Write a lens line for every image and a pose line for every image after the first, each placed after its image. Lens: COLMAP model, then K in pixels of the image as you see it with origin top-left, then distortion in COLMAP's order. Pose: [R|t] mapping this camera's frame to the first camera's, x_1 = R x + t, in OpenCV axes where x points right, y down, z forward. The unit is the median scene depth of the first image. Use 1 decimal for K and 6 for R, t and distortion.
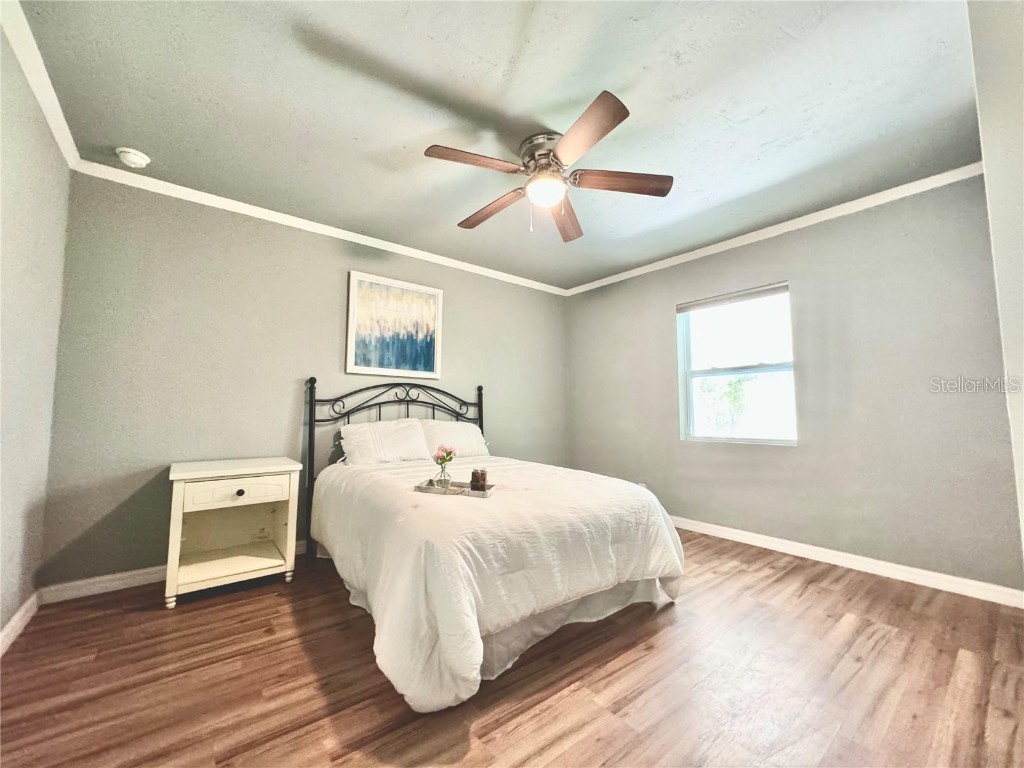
lens RADIAL K [[408.0, 0, 516.1], [0, 408.0, 380.9], [0, 0, 1]] dist [-0.002840, -0.000127]
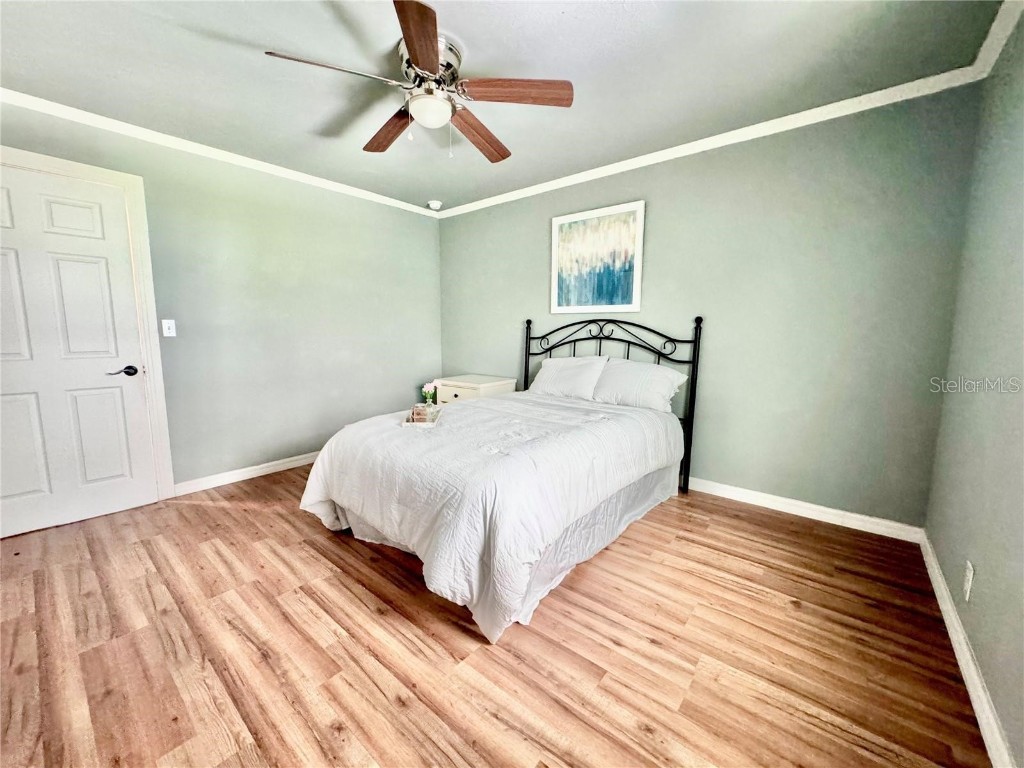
lens RADIAL K [[408.0, 0, 516.1], [0, 408.0, 380.9], [0, 0, 1]] dist [-0.002840, -0.000127]
pose [[0.201810, 0.120759, -0.971952, 0.659048], [0.072120, 0.987844, 0.137708, 0.002624], [0.976766, -0.097888, 0.190648, 0.616280]]
